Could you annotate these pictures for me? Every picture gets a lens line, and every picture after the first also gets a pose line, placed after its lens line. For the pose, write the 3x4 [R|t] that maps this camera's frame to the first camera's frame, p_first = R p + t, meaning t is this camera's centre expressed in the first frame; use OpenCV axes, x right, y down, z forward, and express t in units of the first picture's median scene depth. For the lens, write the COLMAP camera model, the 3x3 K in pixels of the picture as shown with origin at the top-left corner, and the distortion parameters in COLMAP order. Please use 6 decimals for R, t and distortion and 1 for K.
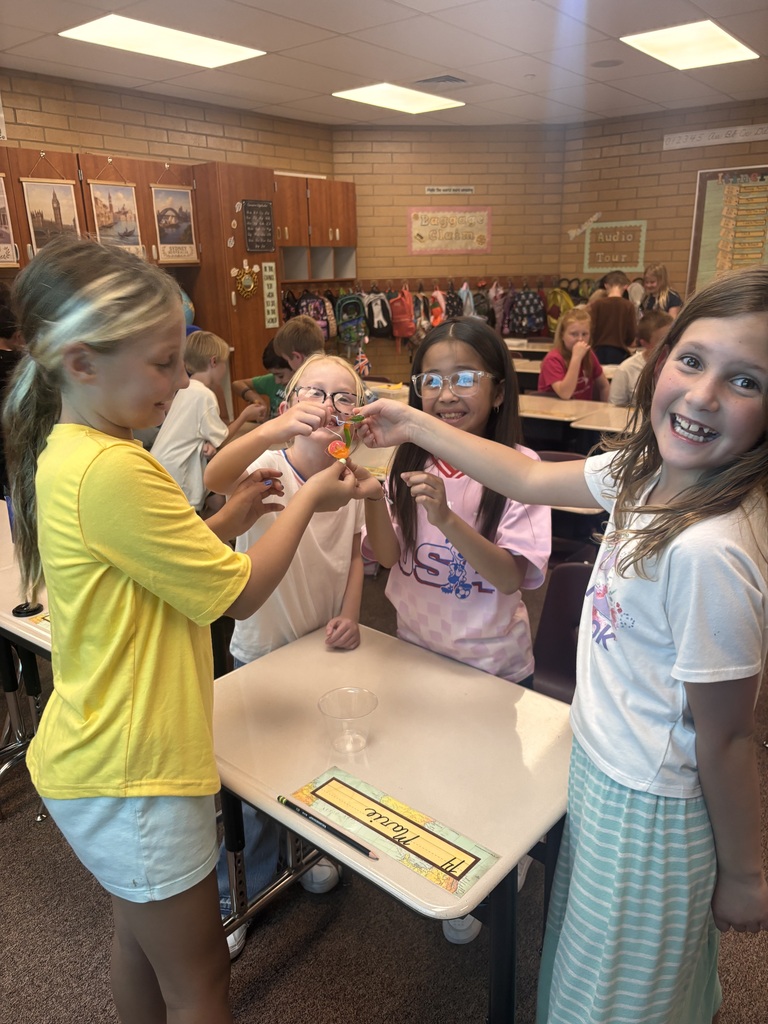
lens RADIAL K [[780.6, 0, 384.0], [0, 780.6, 512.0], [0, 0, 1]] dist [-0.003484, 0.002458]
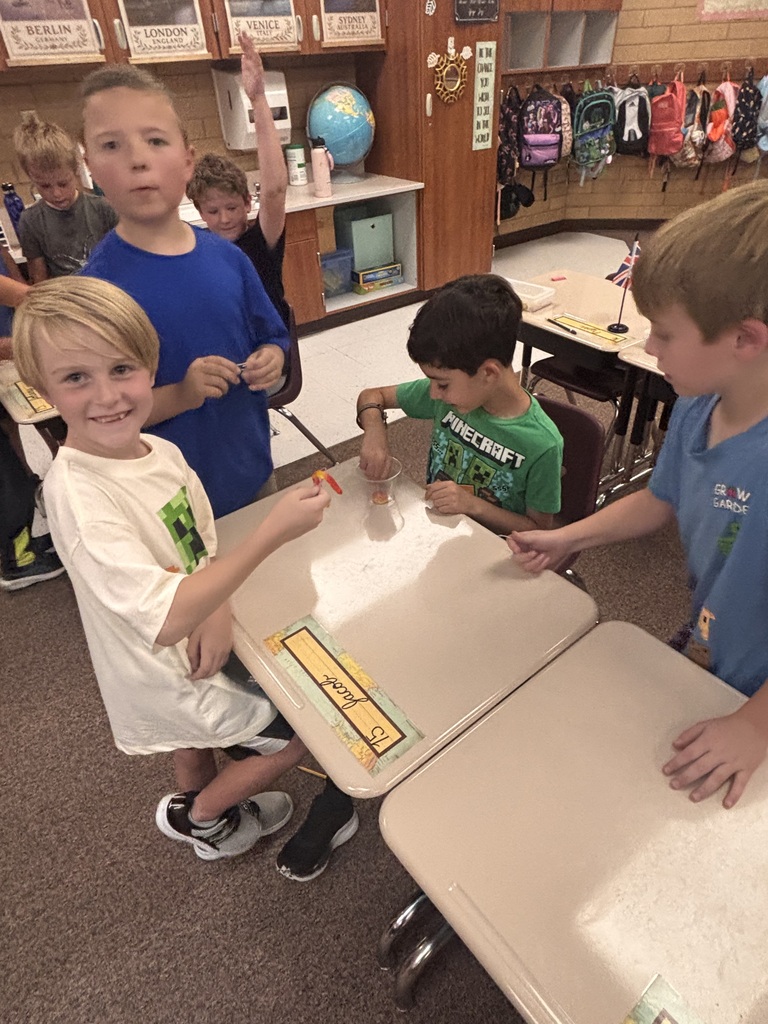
lens RADIAL K [[648.1, 0, 384.0], [0, 648.1, 512.0], [0, 0, 1]] dist [-0.008583, 0.004250]
pose [[0.960287, 0.147359, -0.236926, -0.035527], [-0.064225, 0.943095, 0.326263, -0.096851], [0.271521, -0.298089, 0.915106, 0.295920]]
